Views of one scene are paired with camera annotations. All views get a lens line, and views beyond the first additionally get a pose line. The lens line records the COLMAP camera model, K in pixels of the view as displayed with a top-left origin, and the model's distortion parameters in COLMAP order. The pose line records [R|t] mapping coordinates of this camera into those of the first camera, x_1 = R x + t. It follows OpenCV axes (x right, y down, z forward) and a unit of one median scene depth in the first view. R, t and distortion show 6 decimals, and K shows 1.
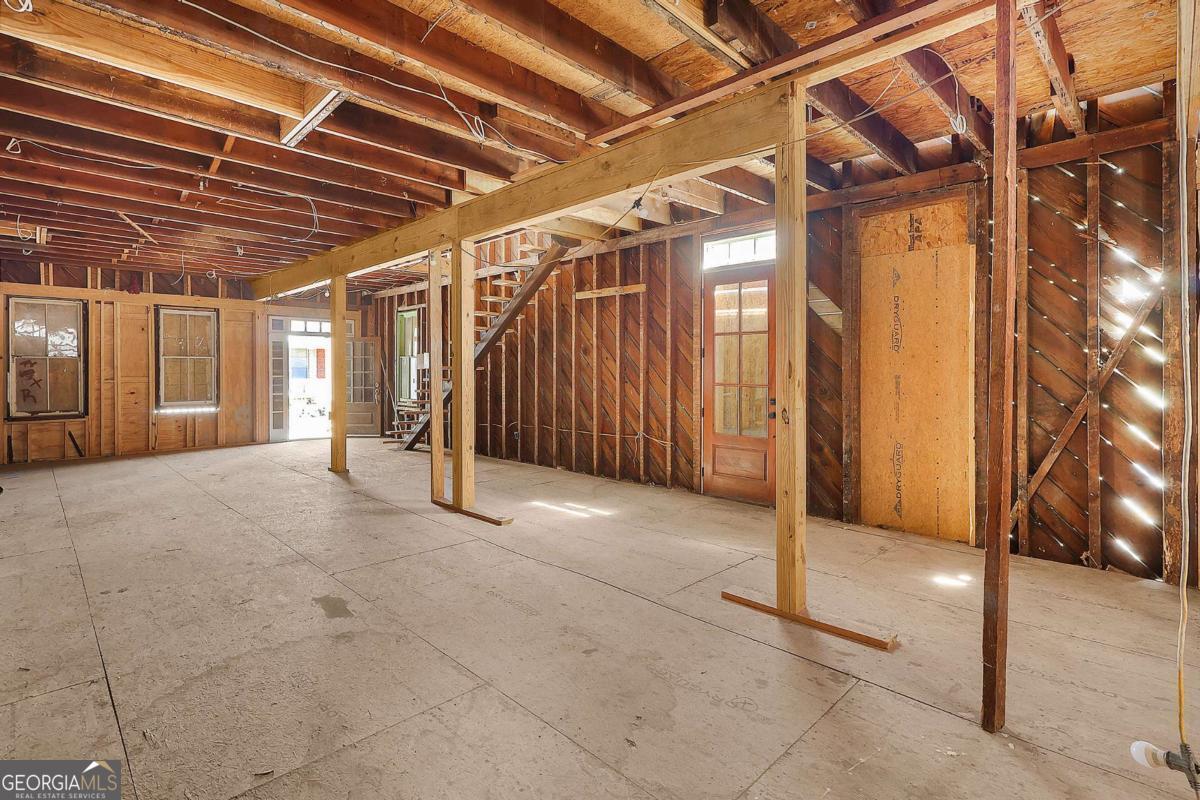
lens RADIAL K [[570.0, 0, 592.6], [0, 570.0, 377.5], [0, 0, 1]] dist [0.000681, 0.000154]
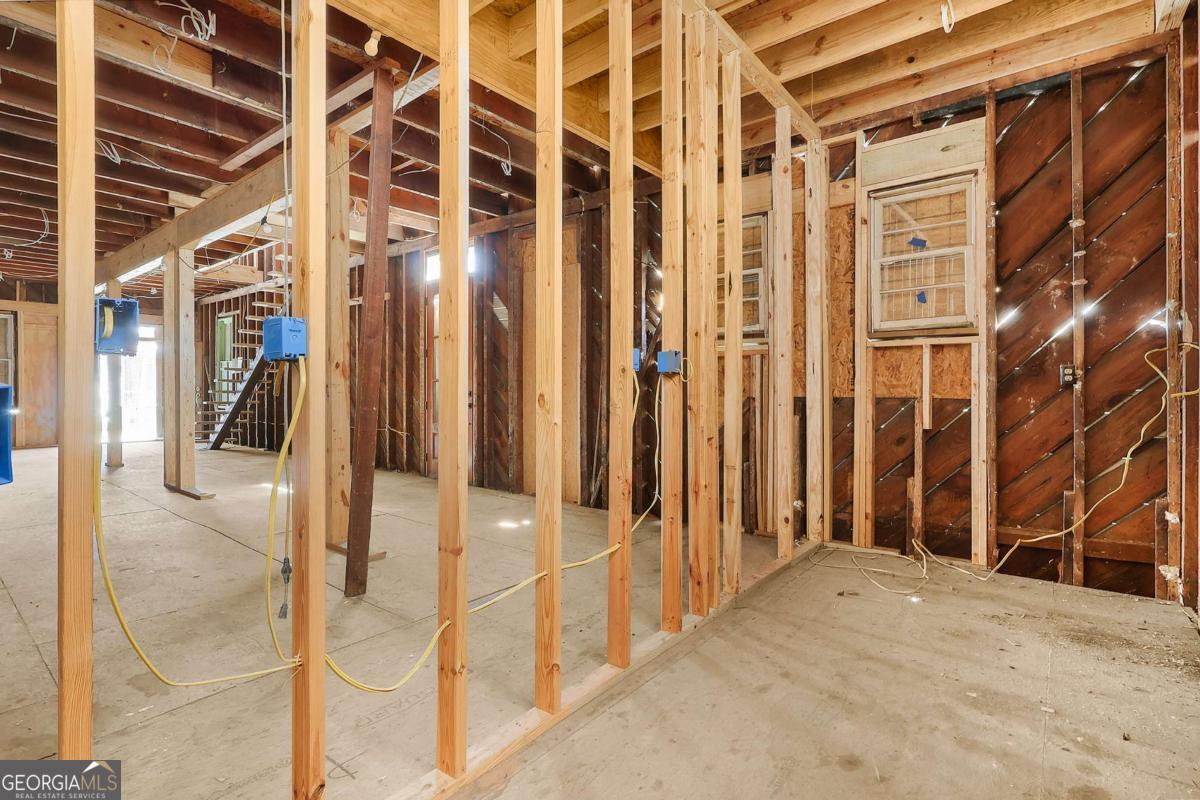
lens RADIAL K [[570.0, 0, 600.4], [0, 570.0, 393.4], [0, 0, 1]] dist [0.000681, 0.000154]
pose [[0.994578, 0.001492, 0.103987, 0.414849], [-0.001336, 0.999998, -0.001569, 0.038503], [-0.103989, 0.001421, 0.994577, -0.173414]]
